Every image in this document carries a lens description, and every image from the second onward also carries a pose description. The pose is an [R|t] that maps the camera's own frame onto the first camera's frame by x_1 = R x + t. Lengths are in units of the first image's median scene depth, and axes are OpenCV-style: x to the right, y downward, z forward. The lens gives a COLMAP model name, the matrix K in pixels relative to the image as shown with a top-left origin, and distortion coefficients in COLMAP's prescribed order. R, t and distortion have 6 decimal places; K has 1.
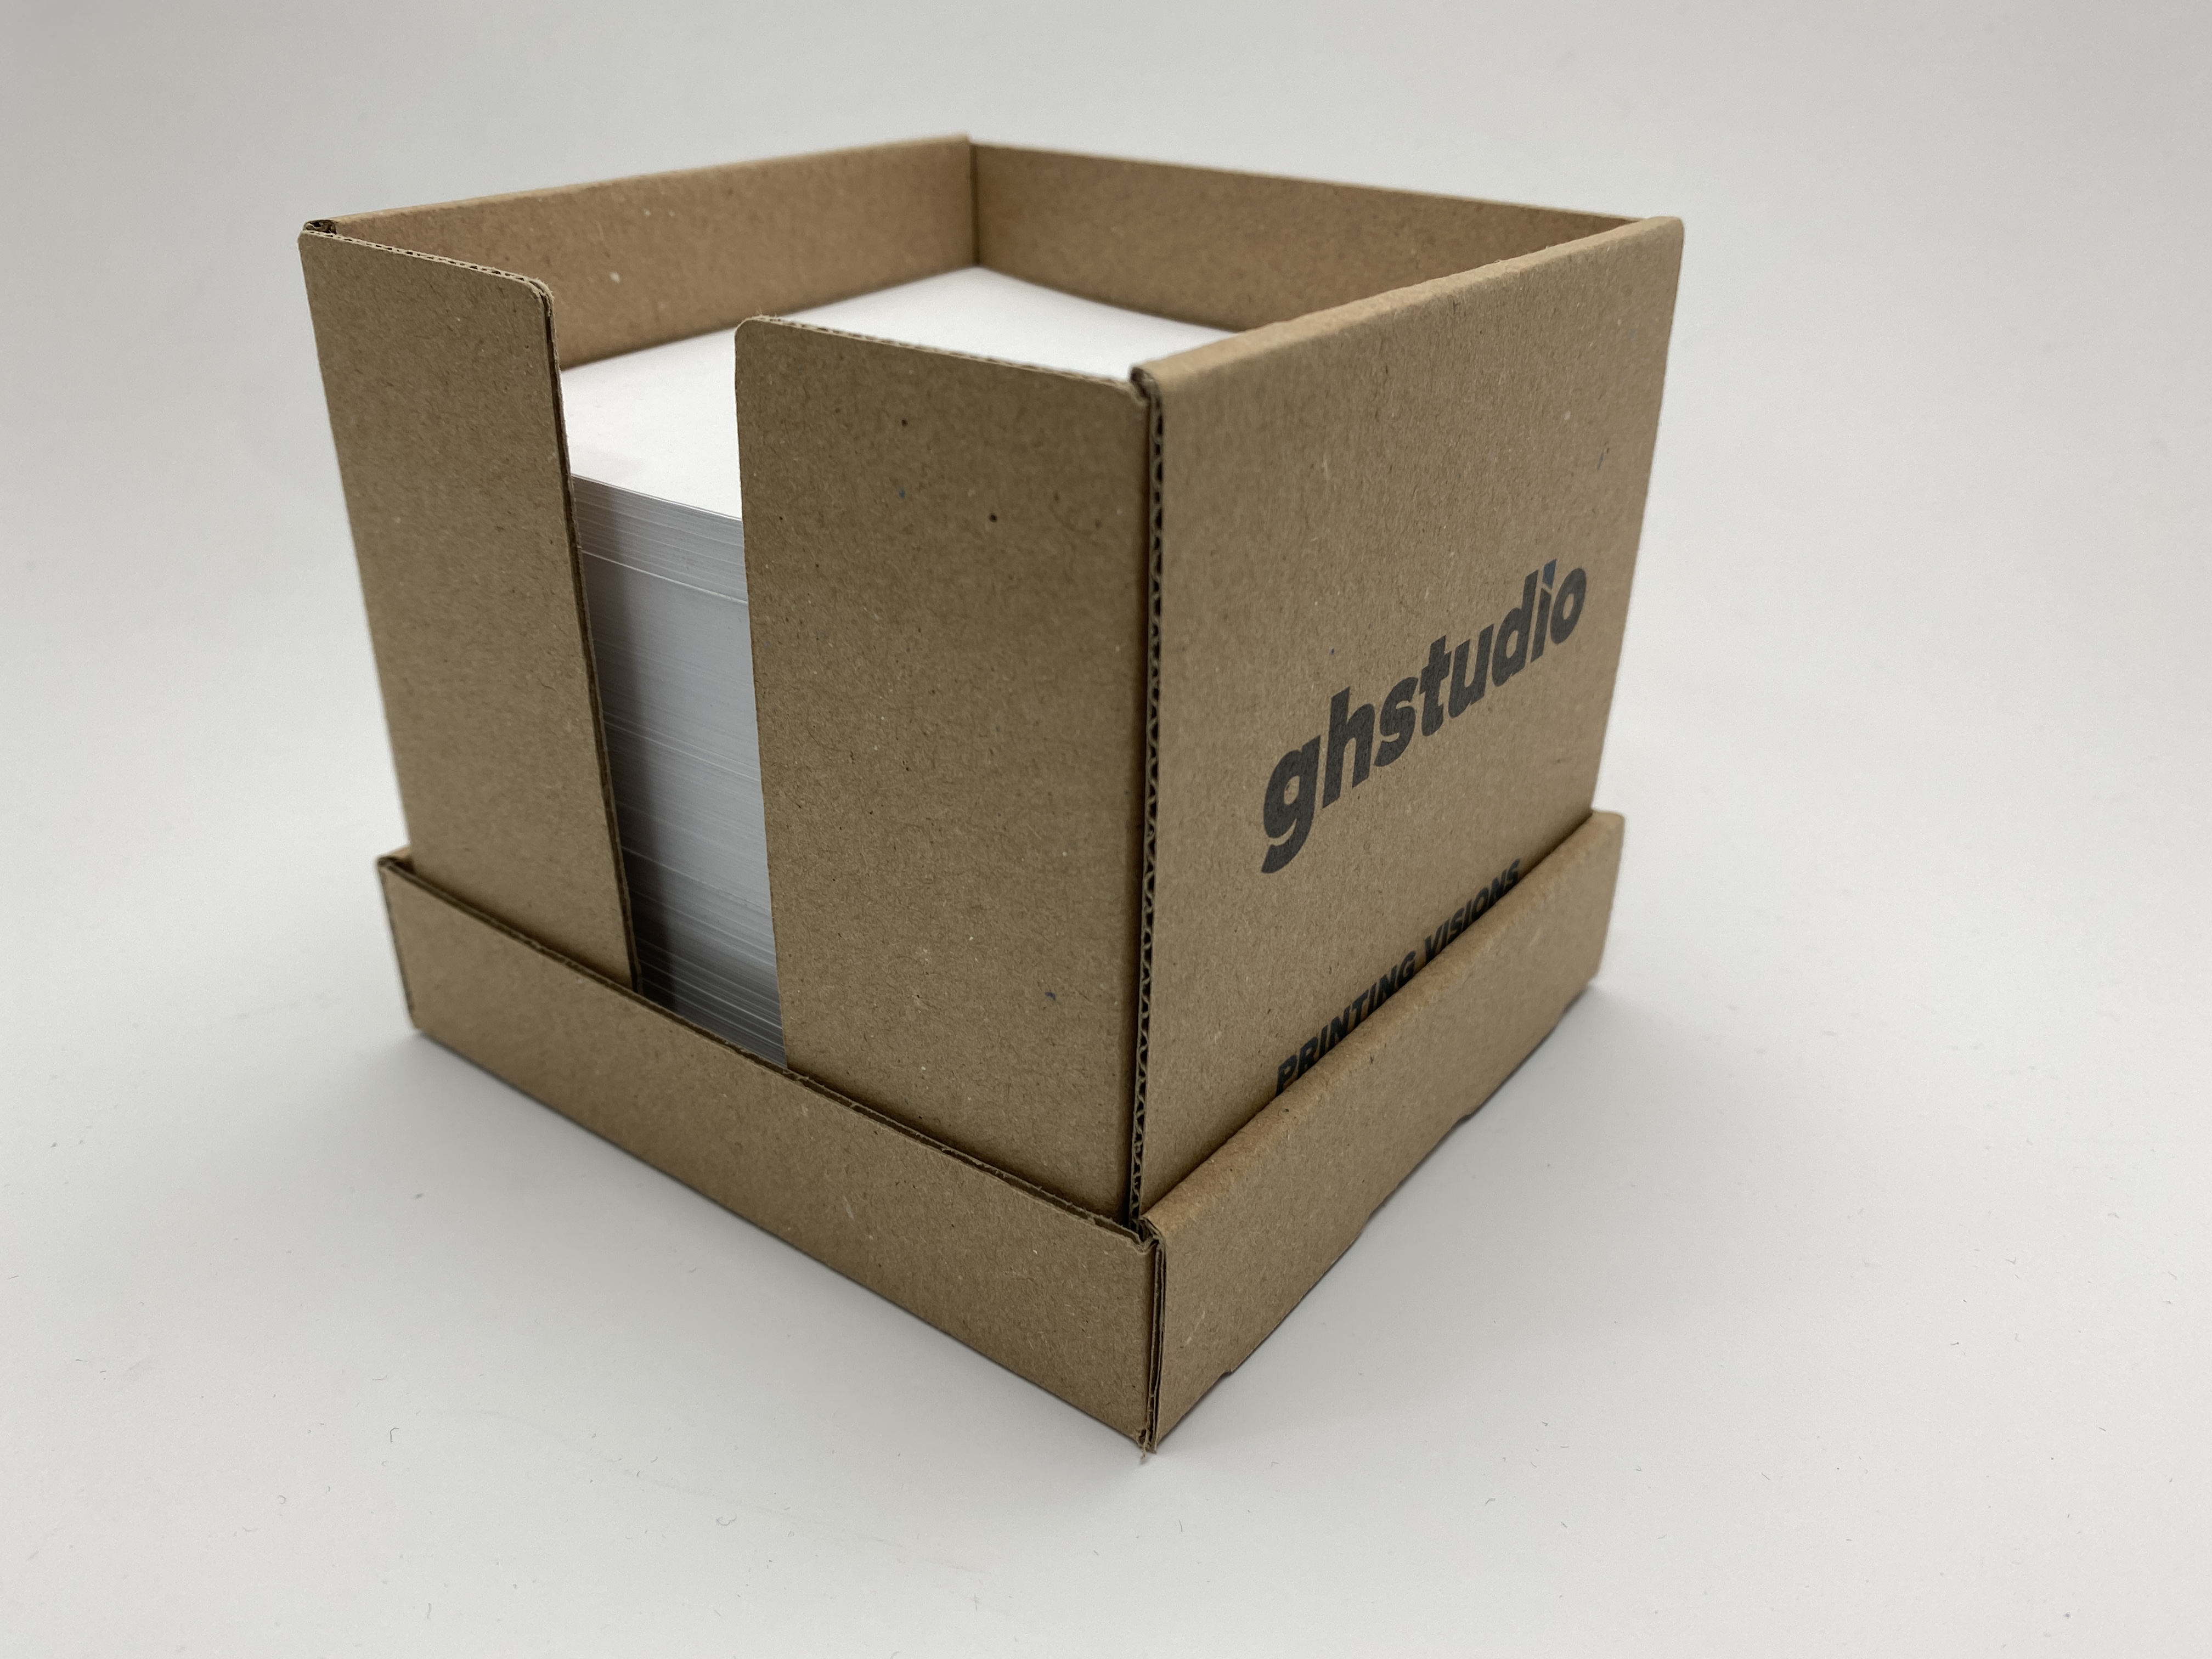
lens RADIAL K [[1772.1, 0, 1111.2], [0, 1772.1, 839.0], [0, 0, 1]] dist [0.166987, 0.000316]
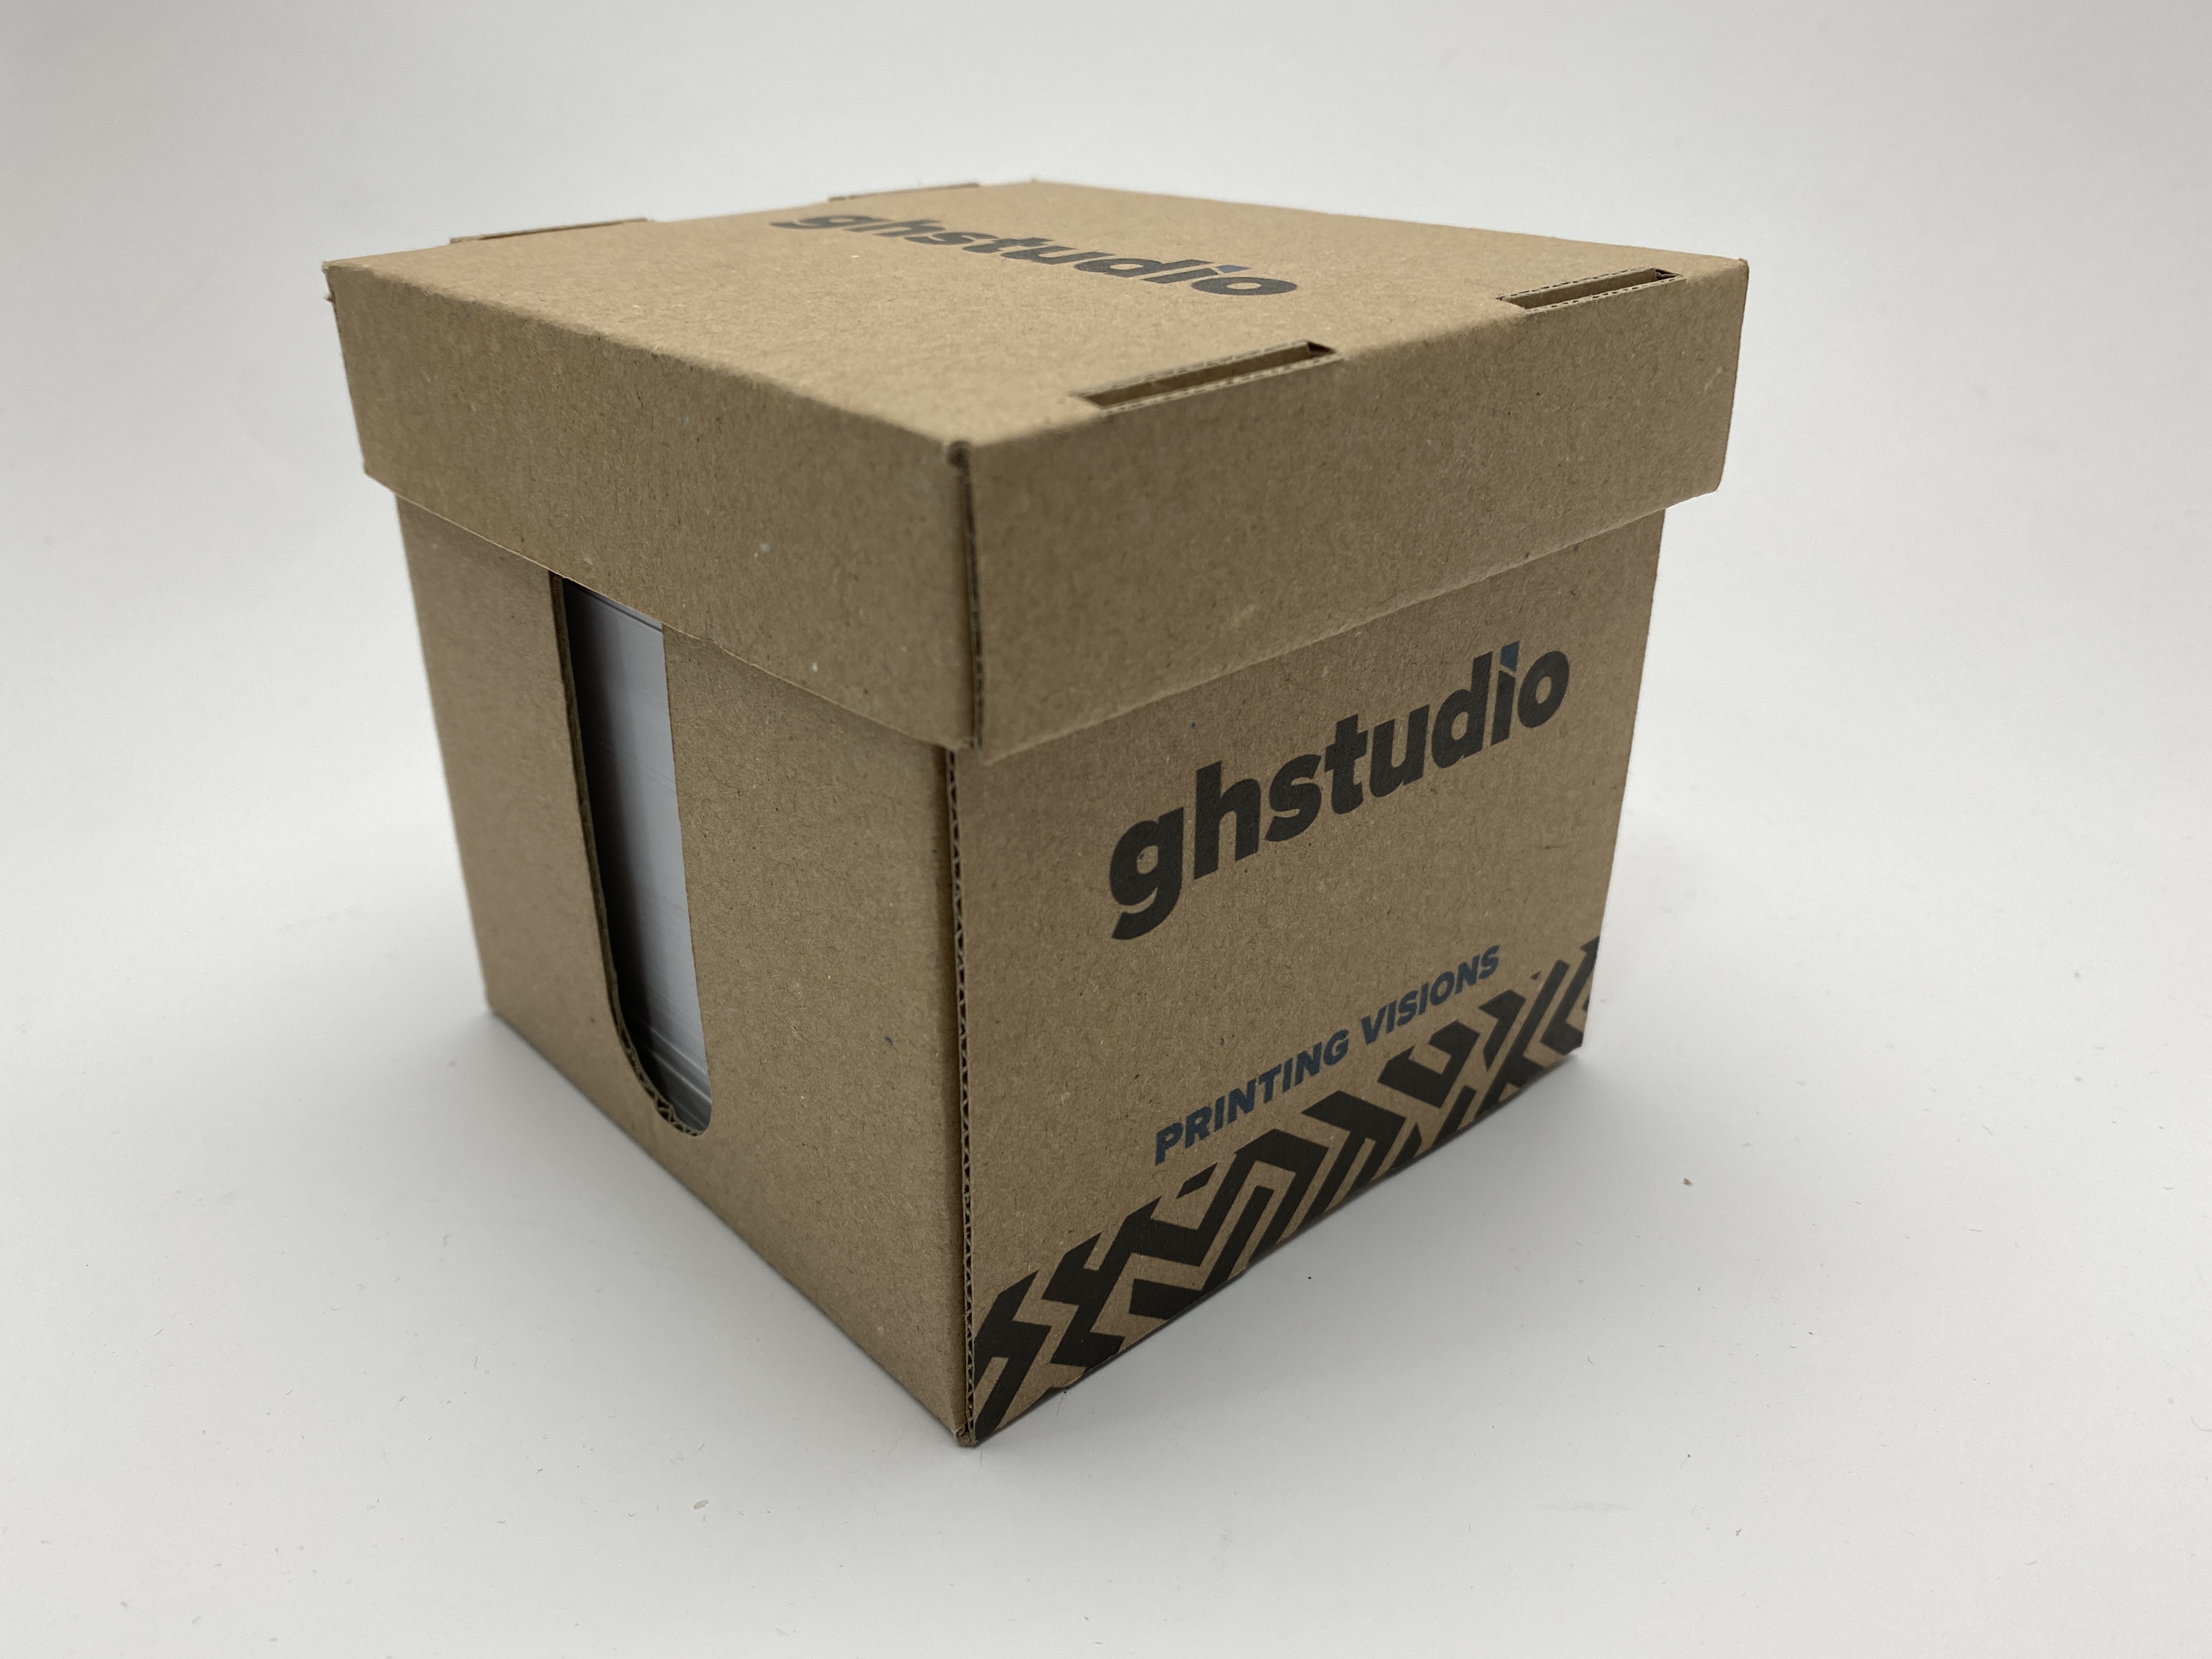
lens RADIAL K [[1772.1, 0, 1109.4], [0, 1772.1, 839.5], [0, 0, 1]] dist [0.166987, 0.000316]
pose [[0.976776, 0.078968, -0.199178, 0.261401], [-0.081326, 0.996681, -0.003668, -0.031164], [0.198227, 0.019782, 0.979956, 0.013188]]
